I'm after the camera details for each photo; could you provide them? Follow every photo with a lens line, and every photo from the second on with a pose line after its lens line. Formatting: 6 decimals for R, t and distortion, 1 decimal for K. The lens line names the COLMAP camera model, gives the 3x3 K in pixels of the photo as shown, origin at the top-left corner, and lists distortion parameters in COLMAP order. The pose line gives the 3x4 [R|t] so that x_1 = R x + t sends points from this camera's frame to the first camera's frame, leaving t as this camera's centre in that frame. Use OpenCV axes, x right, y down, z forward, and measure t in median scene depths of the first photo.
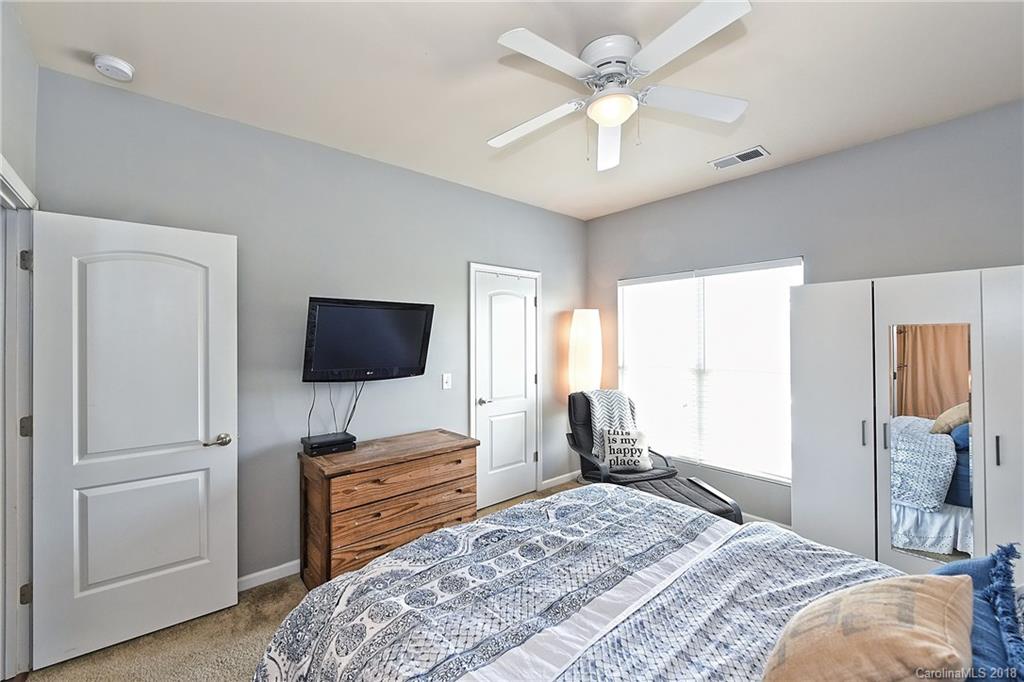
lens RADIAL K [[408.6, 0, 517.0], [0, 408.6, 338.8], [0, 0, 1]] dist [-0.001693, -0.000463]
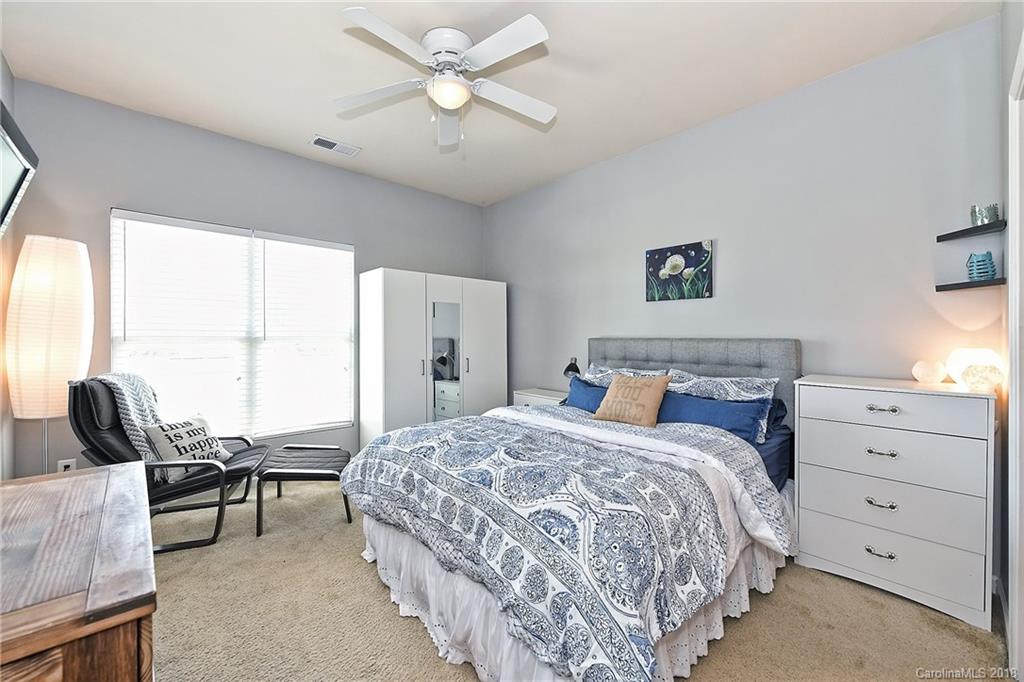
lens RADIAL K [[401.5, 0, 508.9], [0, 401.5, 336.3], [0, 0, 1]] dist [-0.000174, -0.000146]
pose [[0.006232, -0.002329, 0.999978, -0.566302], [-0.008903, 0.999958, 0.002385, 0.080328], [-0.999941, -0.008918, 0.006211, 0.505991]]
